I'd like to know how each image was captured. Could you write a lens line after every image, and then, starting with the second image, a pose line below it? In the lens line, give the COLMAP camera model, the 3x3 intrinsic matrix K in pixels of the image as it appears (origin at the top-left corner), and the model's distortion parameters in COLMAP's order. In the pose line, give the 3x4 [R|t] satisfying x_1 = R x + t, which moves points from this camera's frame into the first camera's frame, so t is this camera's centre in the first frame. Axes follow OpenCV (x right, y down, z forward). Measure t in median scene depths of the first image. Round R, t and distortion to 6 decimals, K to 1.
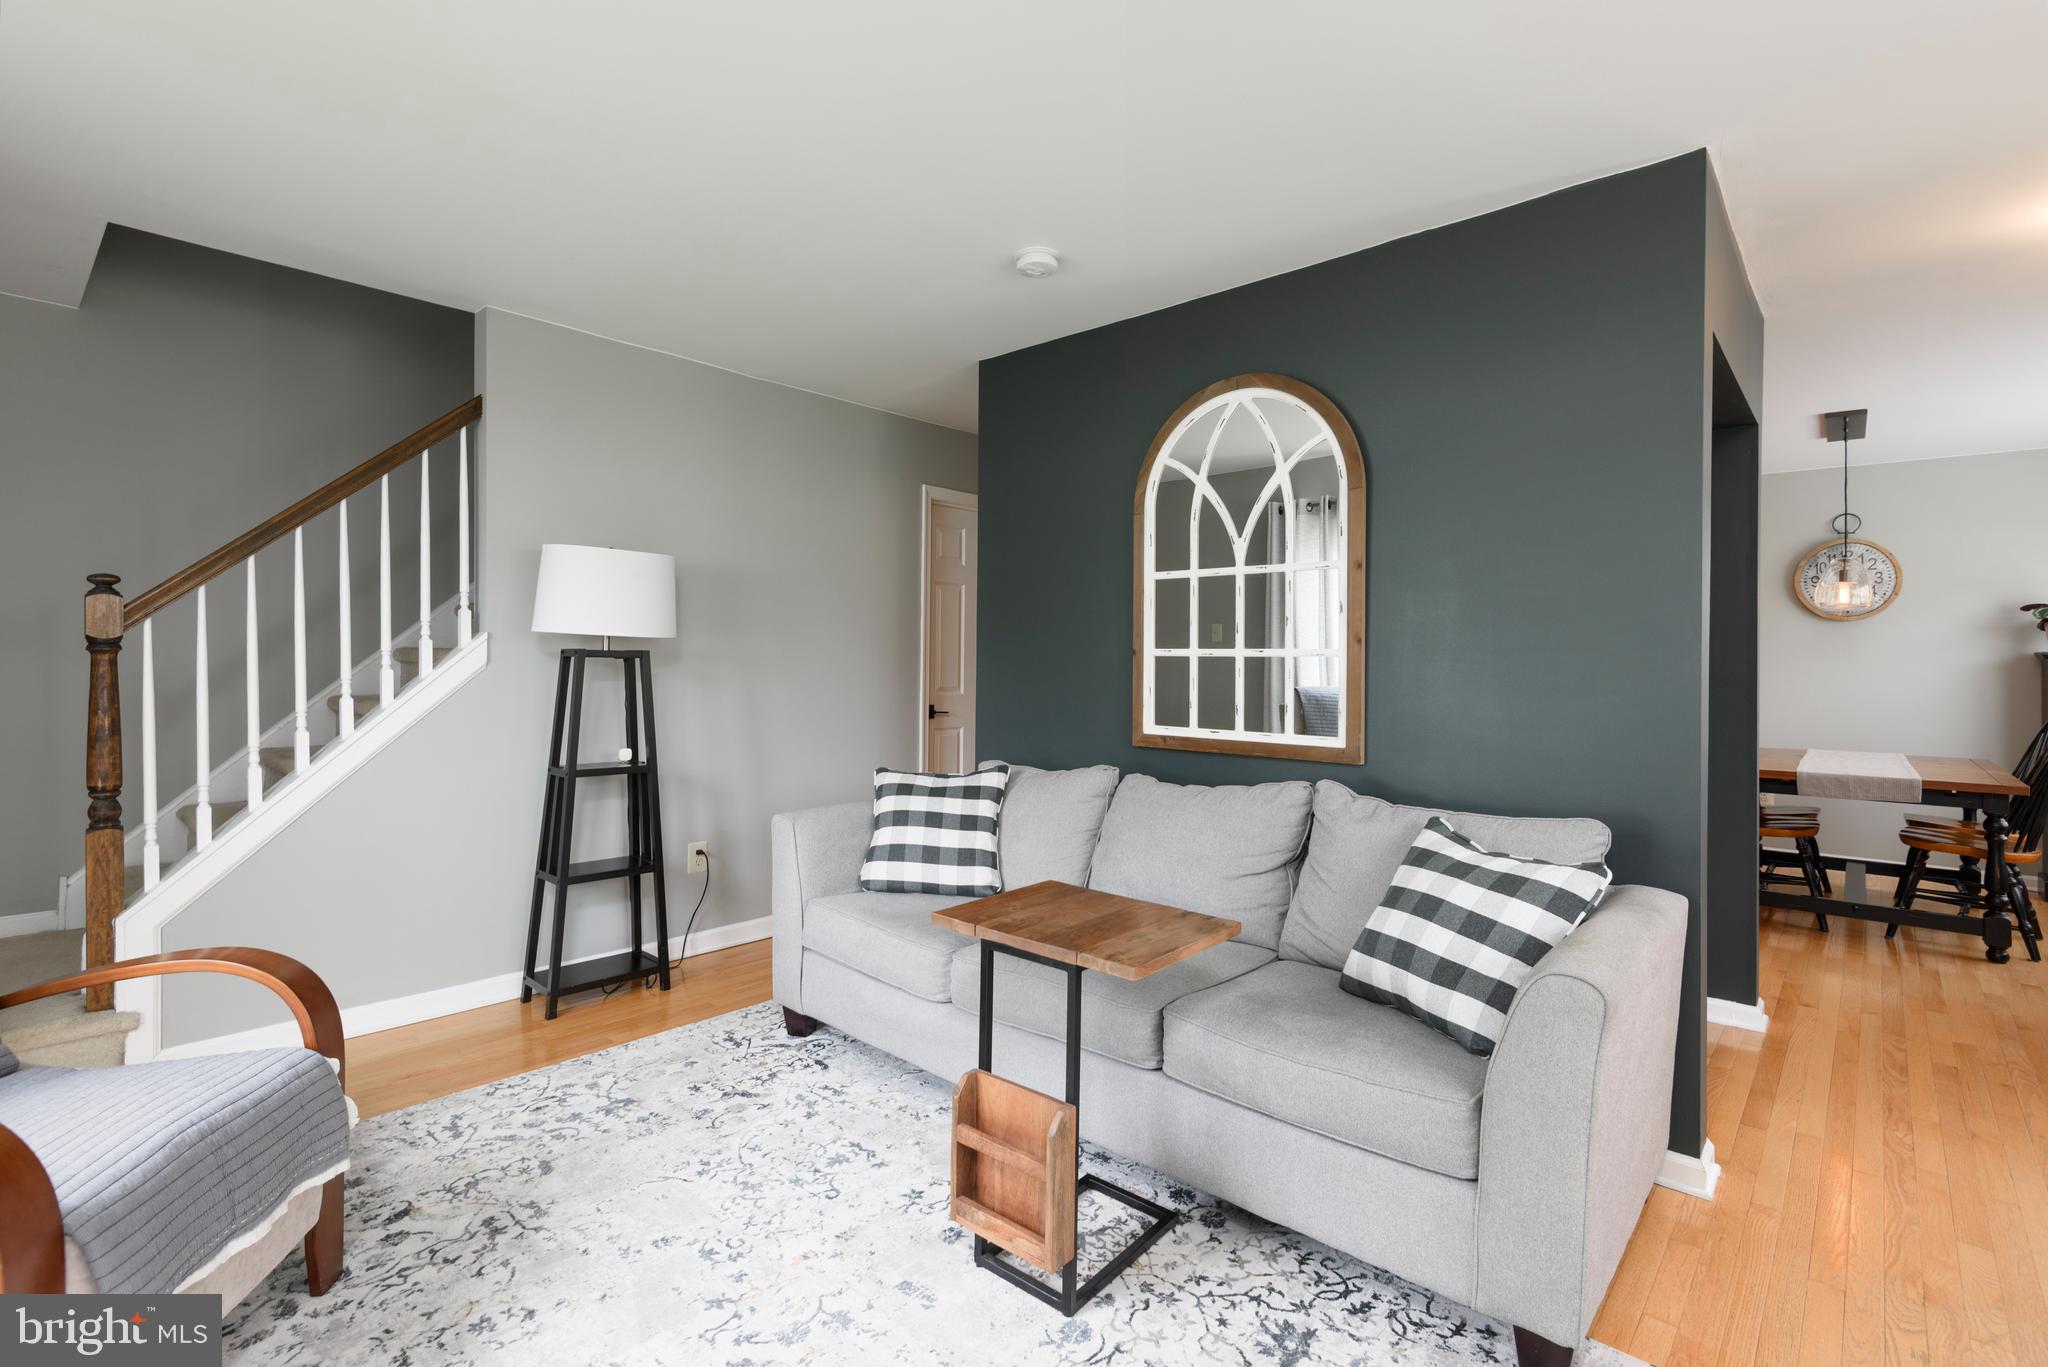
lens RADIAL K [[935.6, 0, 1030.4], [0, 935.6, 663.6], [0, 0, 1]] dist [0.020931, -0.011583]
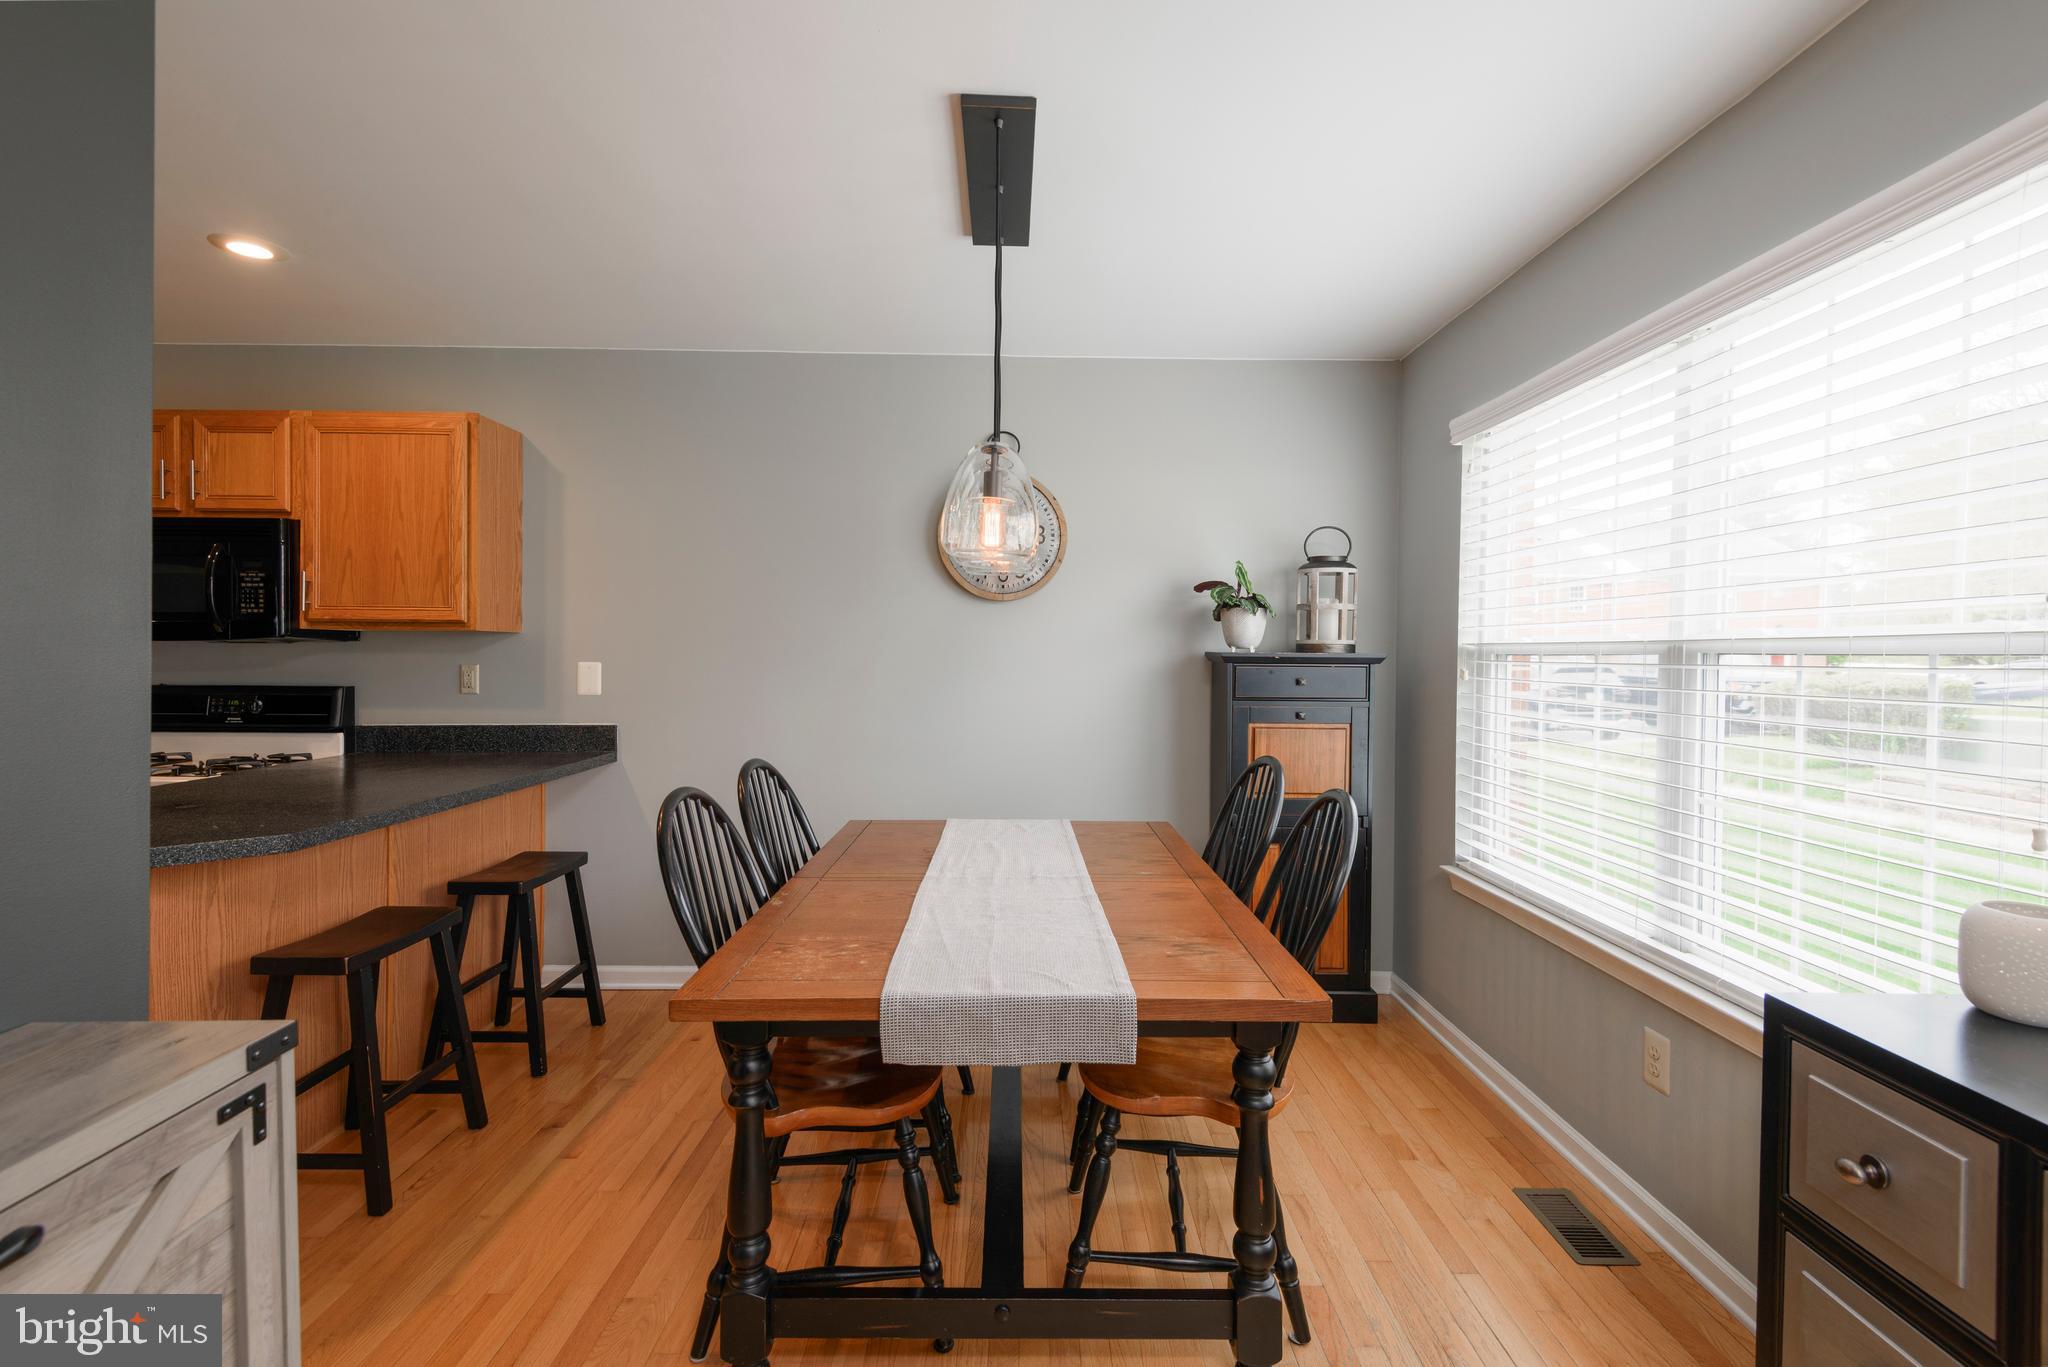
lens RADIAL K [[935.6, 0, 1026.5], [0, 935.6, 664.3], [0, 0, 1]] dist [0.020931, -0.011583]
pose [[0.742863, -0.008844, 0.669385, 0.839167], [-0.007896, 0.999727, 0.021972, -0.028034], [-0.669397, -0.021607, 0.742591, 0.958793]]
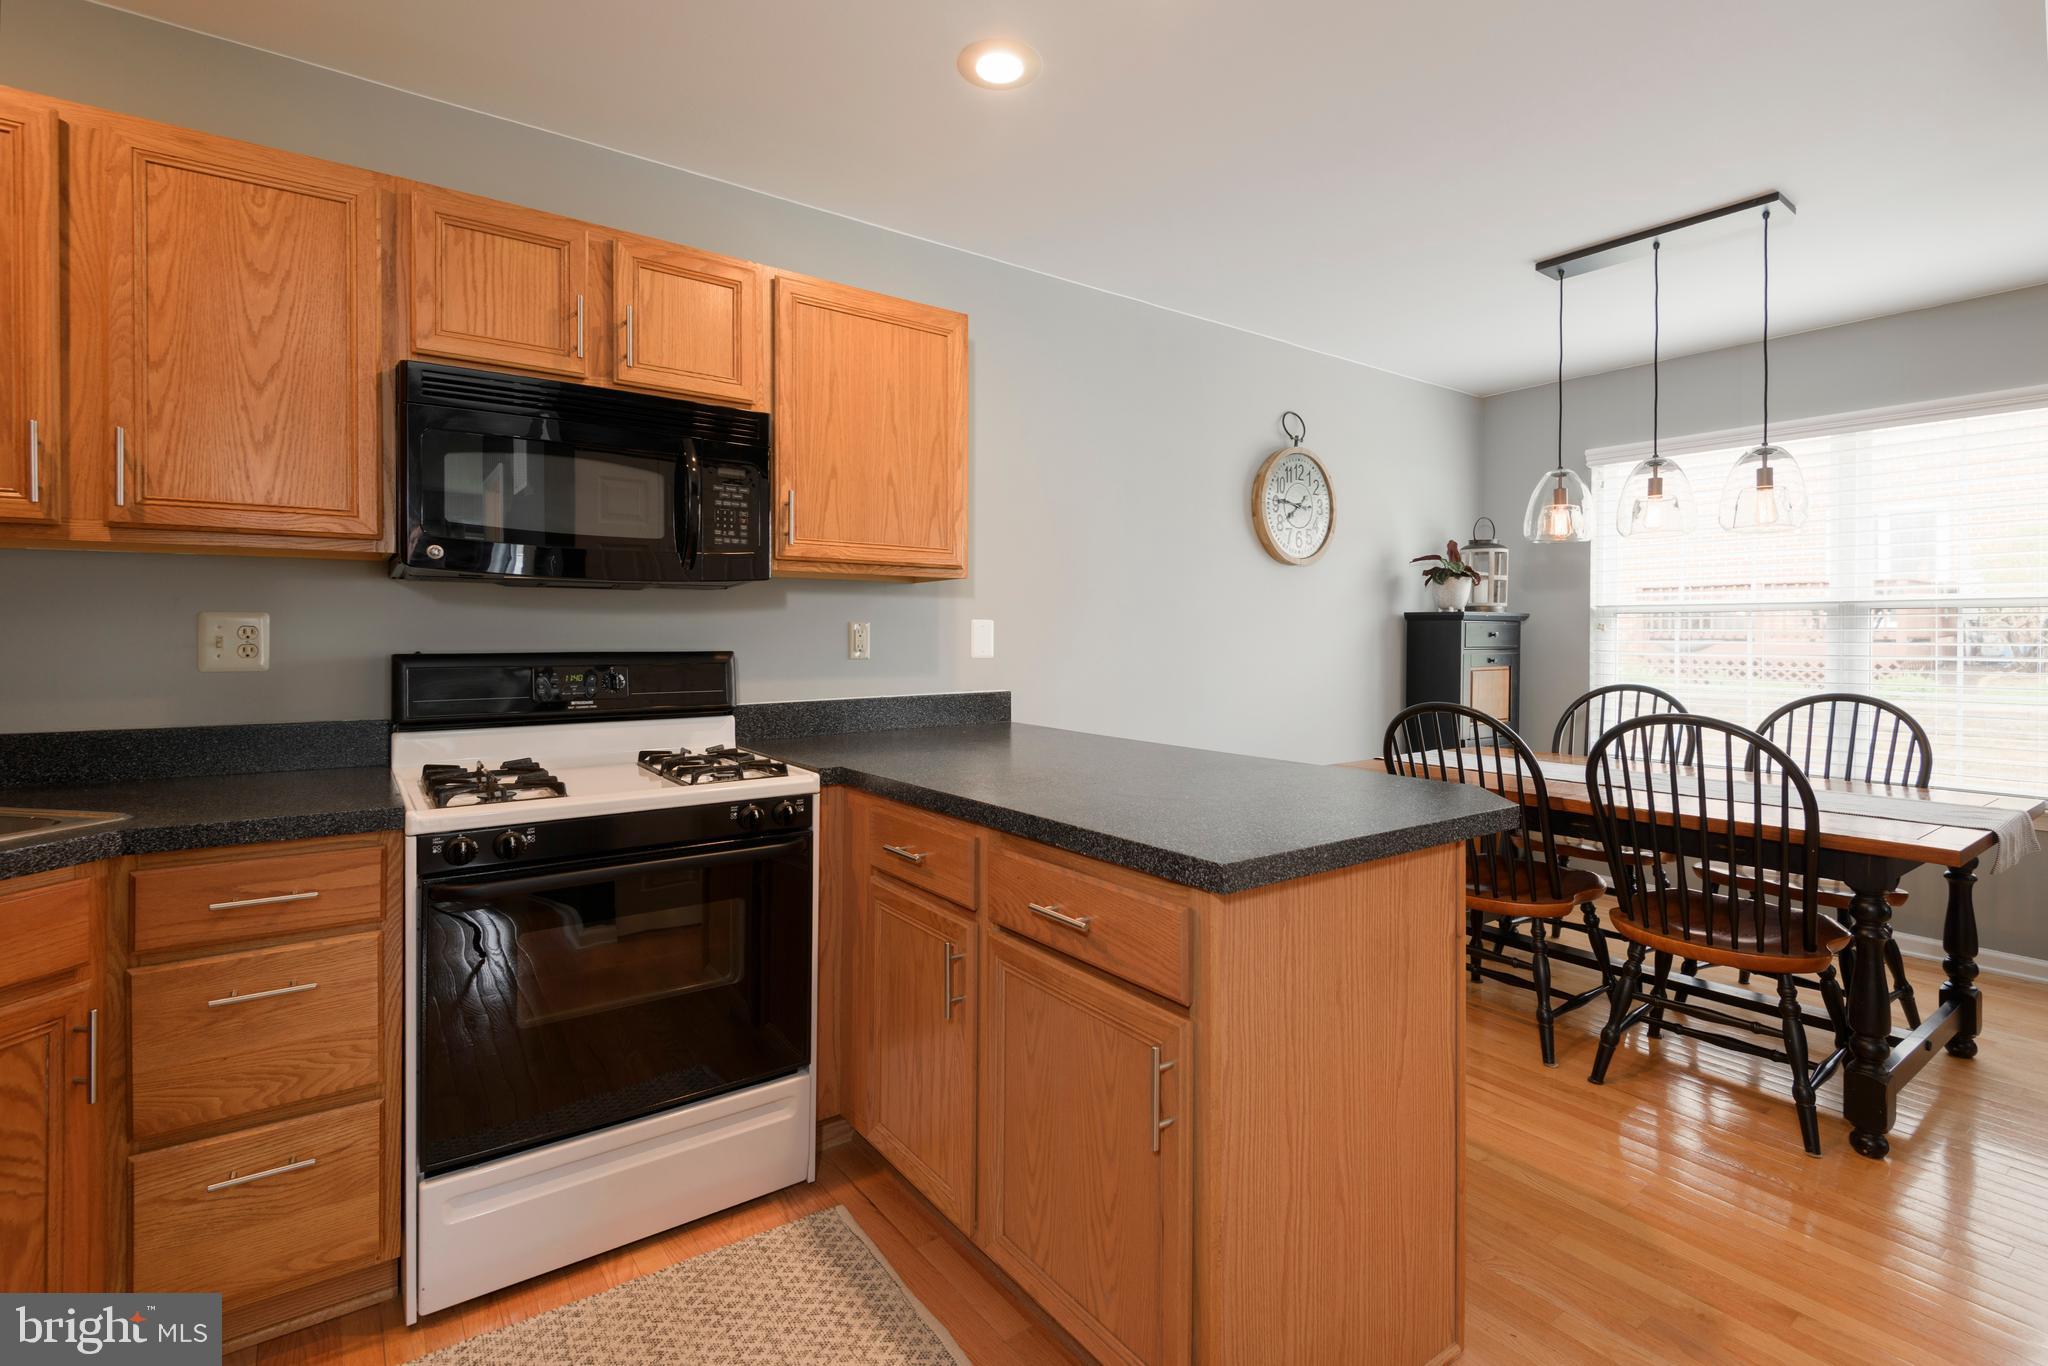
lens RADIAL K [[935.6, 0, 1044.1], [0, 935.6, 627.0], [0, 0, 1]] dist [0.020931, -0.011583]
pose [[0.199779, -0.000740, 0.979841, 0.247157], [-0.006685, 0.999975, 0.002118, 0.004802], [-0.979818, -0.006973, 0.199769, 1.927014]]
